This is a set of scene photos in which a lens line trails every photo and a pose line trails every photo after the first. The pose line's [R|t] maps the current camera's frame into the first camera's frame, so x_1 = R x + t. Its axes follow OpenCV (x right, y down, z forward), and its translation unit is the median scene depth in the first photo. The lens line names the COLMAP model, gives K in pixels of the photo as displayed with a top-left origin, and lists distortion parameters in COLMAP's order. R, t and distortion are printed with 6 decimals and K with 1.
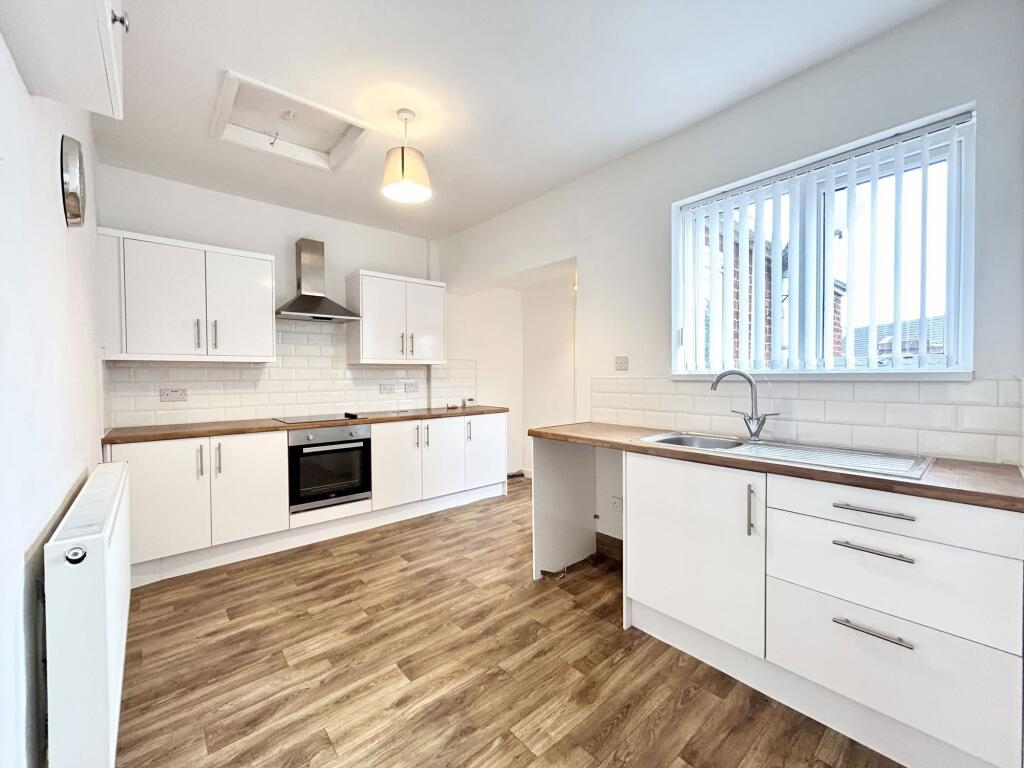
lens RADIAL K [[415.8, 0, 509.2], [0, 415.8, 381.7], [0, 0, 1]] dist [0.008158, -0.000424]
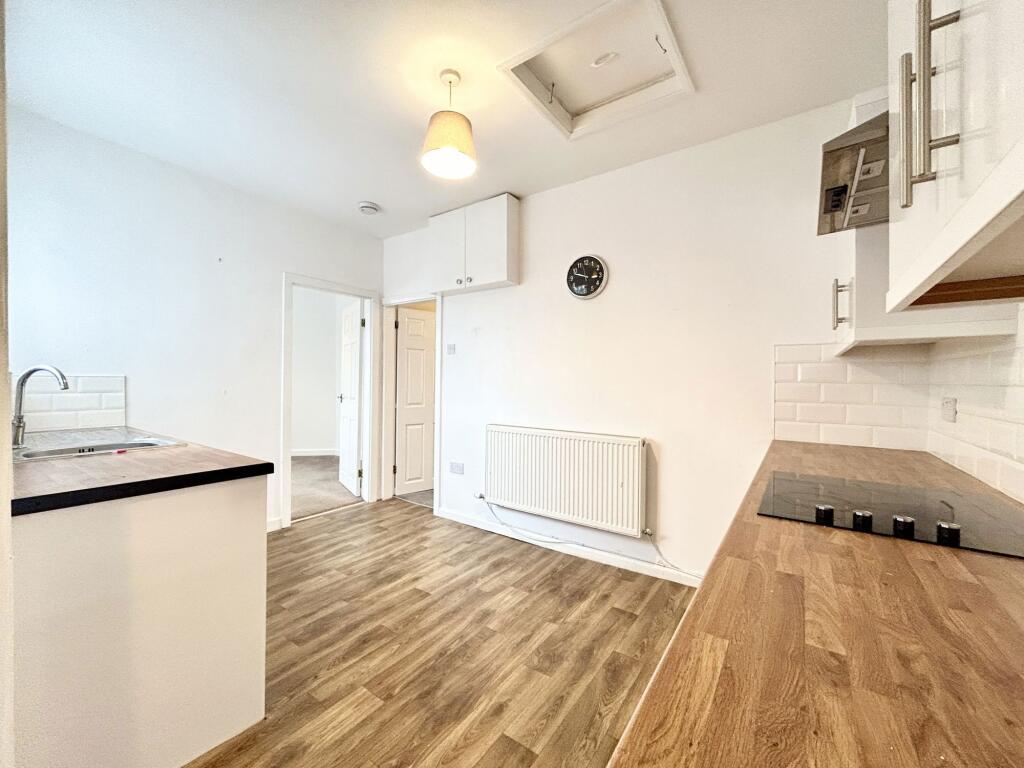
lens RADIAL K [[415.8, 0, 511.8], [0, 415.8, 384.5], [0, 0, 1]] dist [0.008158, -0.000424]
pose [[-0.967794, -0.003243, -0.251724, -0.162186], [-0.008731, 0.999748, 0.020687, -0.013480], [0.251593, 0.022219, -0.967578, 2.057201]]
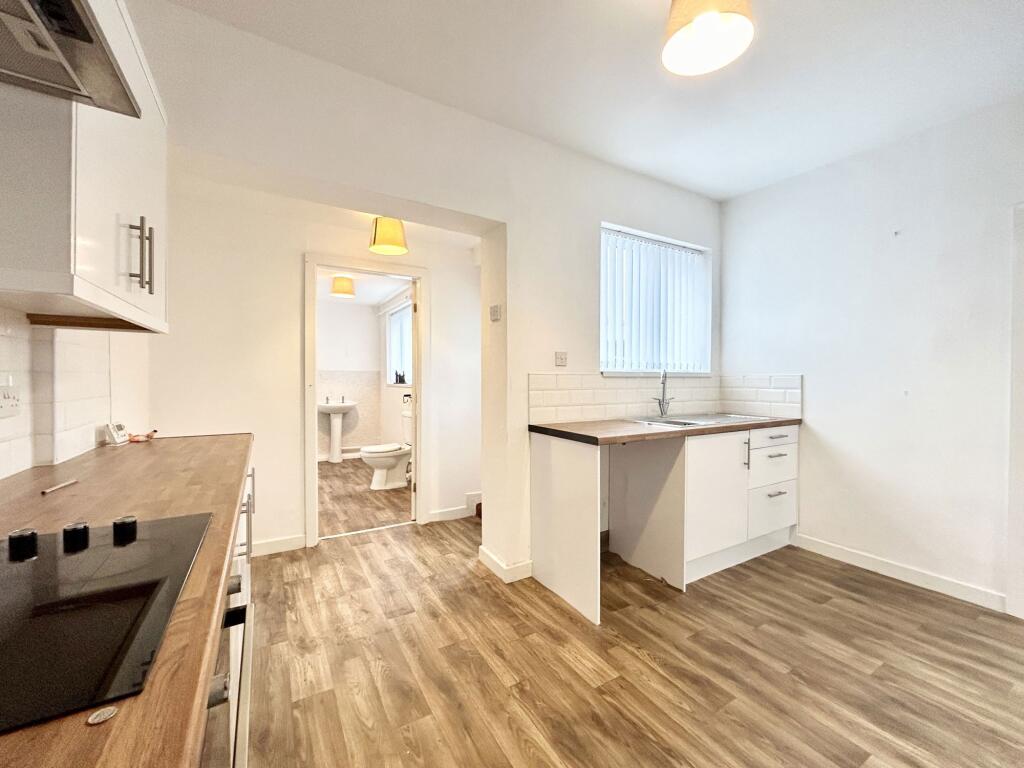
lens RADIAL K [[415.8, 0, 507.7], [0, 415.8, 384.1], [0, 0, 1]] dist [0.008158, -0.000424]
pose [[0.177436, -0.009223, 0.984089, -0.940951], [0.010784, 0.999914, 0.007427, 0.006746], [-0.984073, 0.009294, 0.177520, 1.274499]]
